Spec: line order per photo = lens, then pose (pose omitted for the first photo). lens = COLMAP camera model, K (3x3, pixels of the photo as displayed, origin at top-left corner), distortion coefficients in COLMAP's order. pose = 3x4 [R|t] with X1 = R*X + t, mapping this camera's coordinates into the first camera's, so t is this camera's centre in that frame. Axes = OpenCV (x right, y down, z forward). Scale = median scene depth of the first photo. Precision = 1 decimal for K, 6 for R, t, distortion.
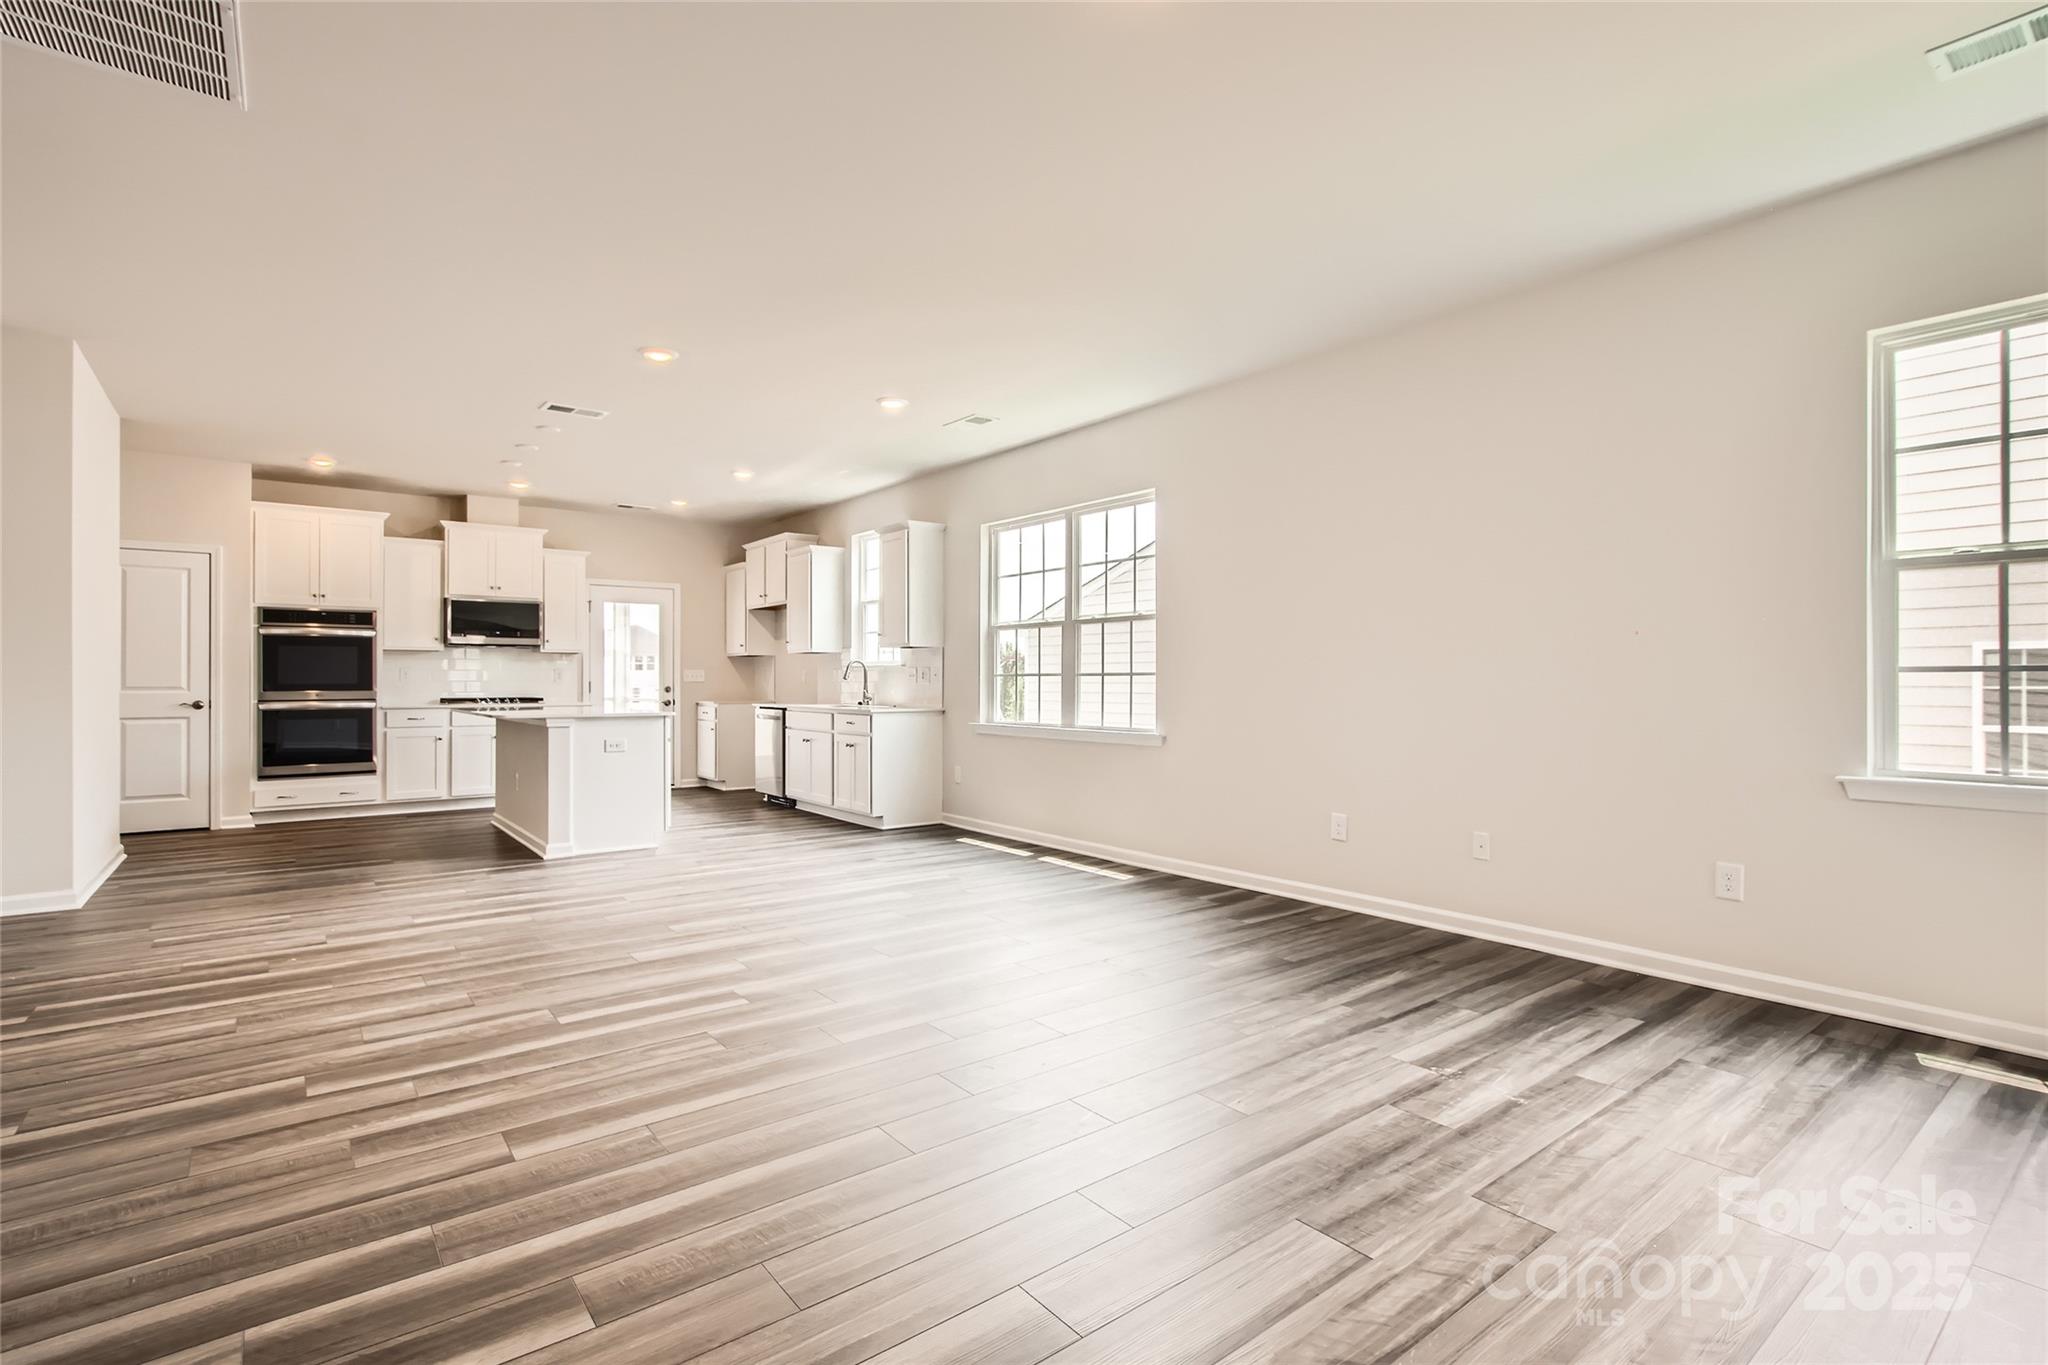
lens RADIAL K [[956.1, 0, 1032.6], [0, 956.1, 683.1], [0, 0, 1]] dist [-0.005346, -0.000036]
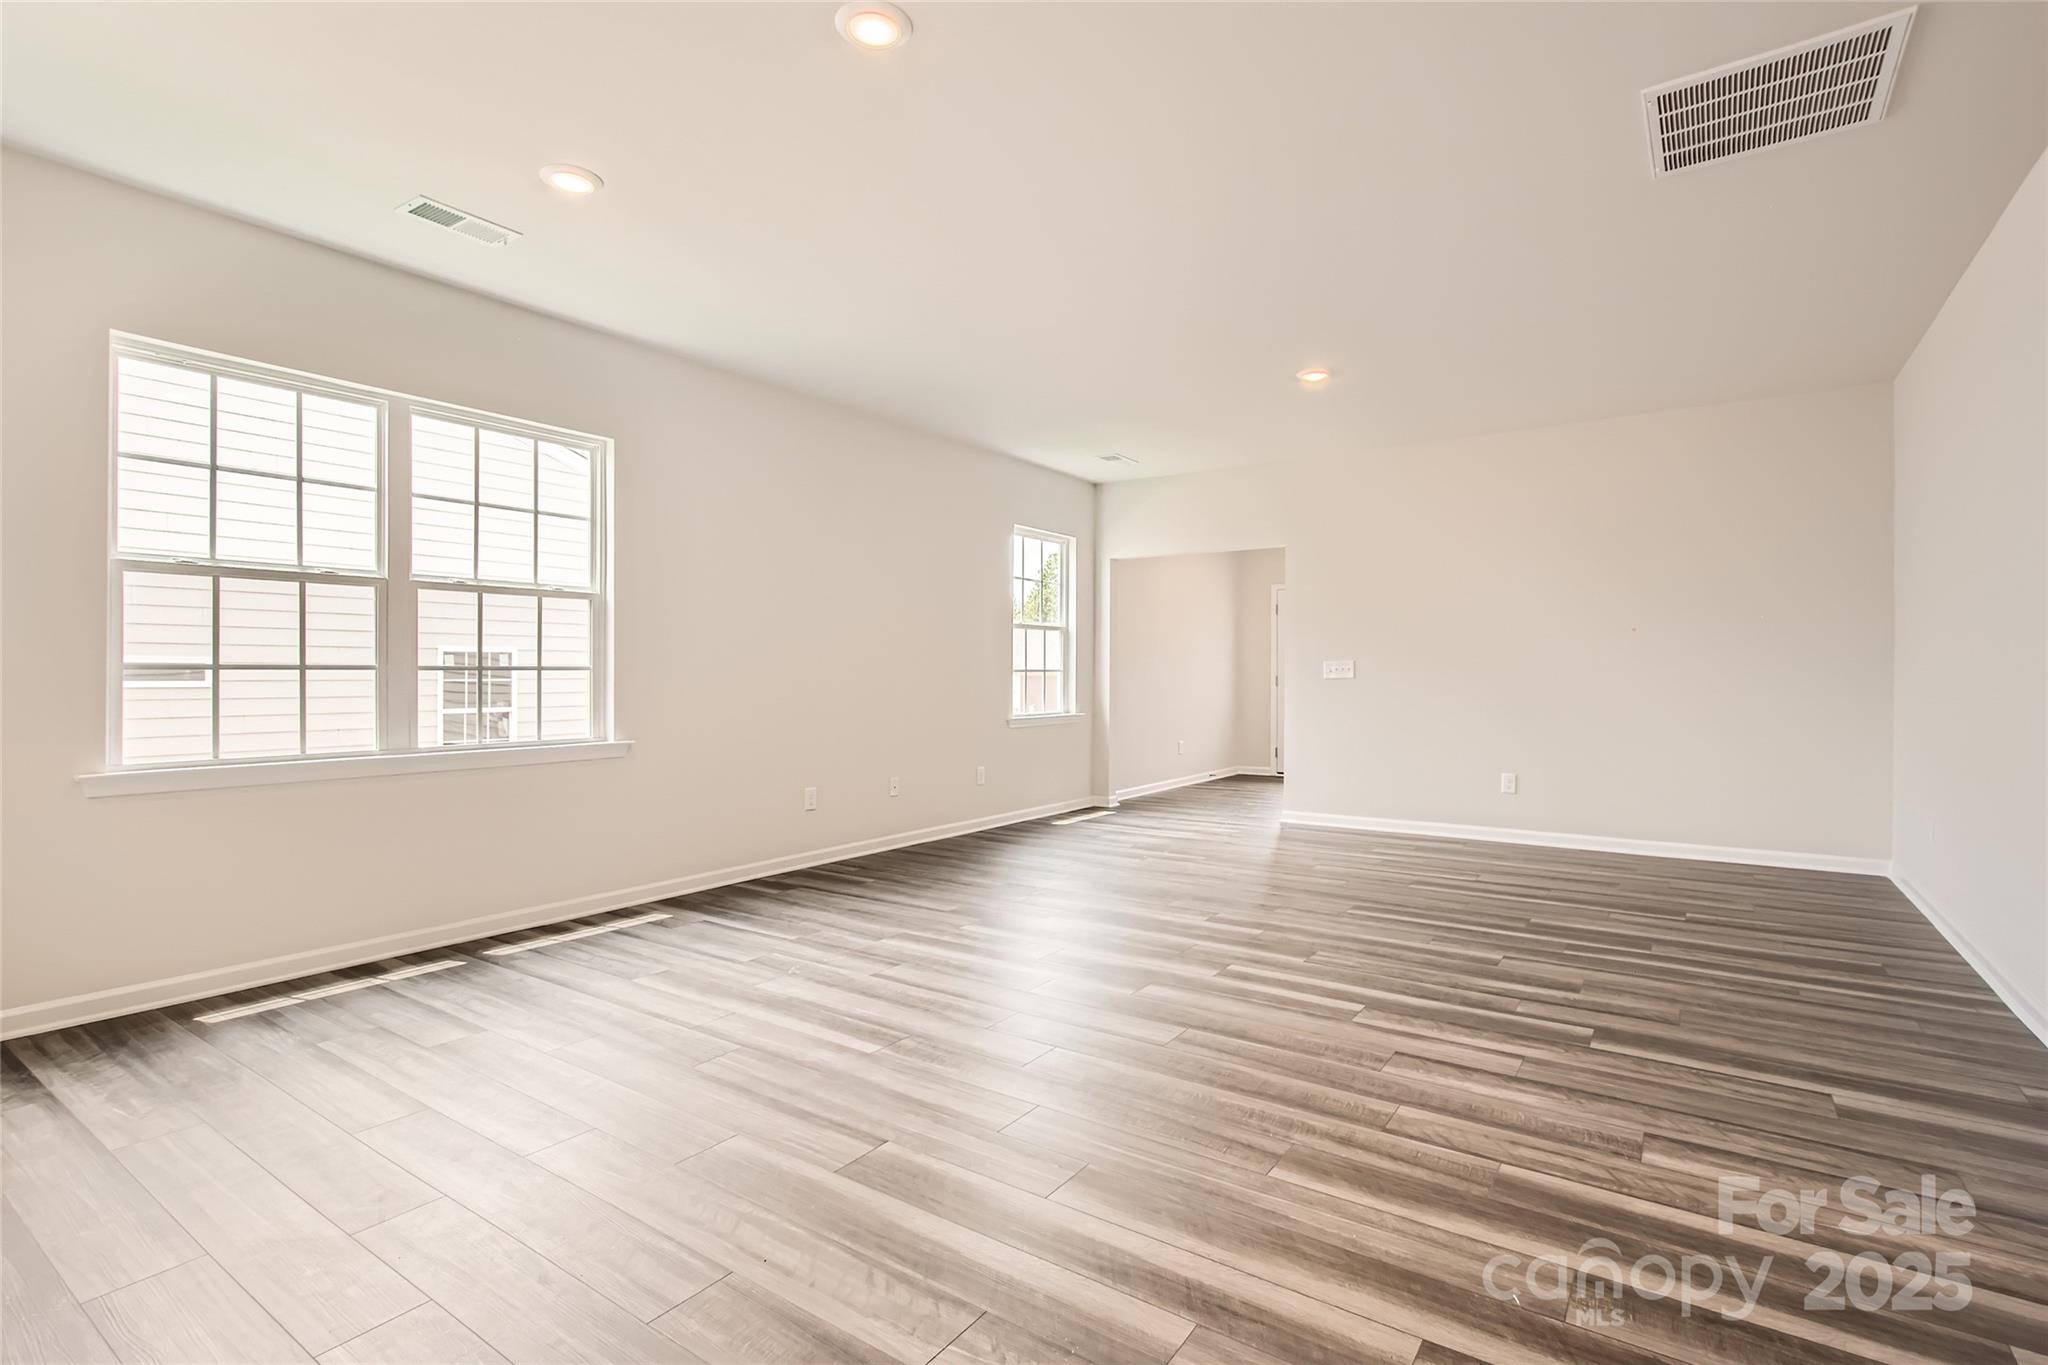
lens RADIAL K [[956.1, 0, 1034.3], [0, 956.1, 677.8], [0, 0, 1]] dist [-0.005346, -0.000036]
pose [[-0.285769, -0.002945, 0.958294, -1.351087], [0.001633, 0.999992, 0.003560, -0.007762], [-0.958297, 0.002583, -0.285762, 1.594461]]
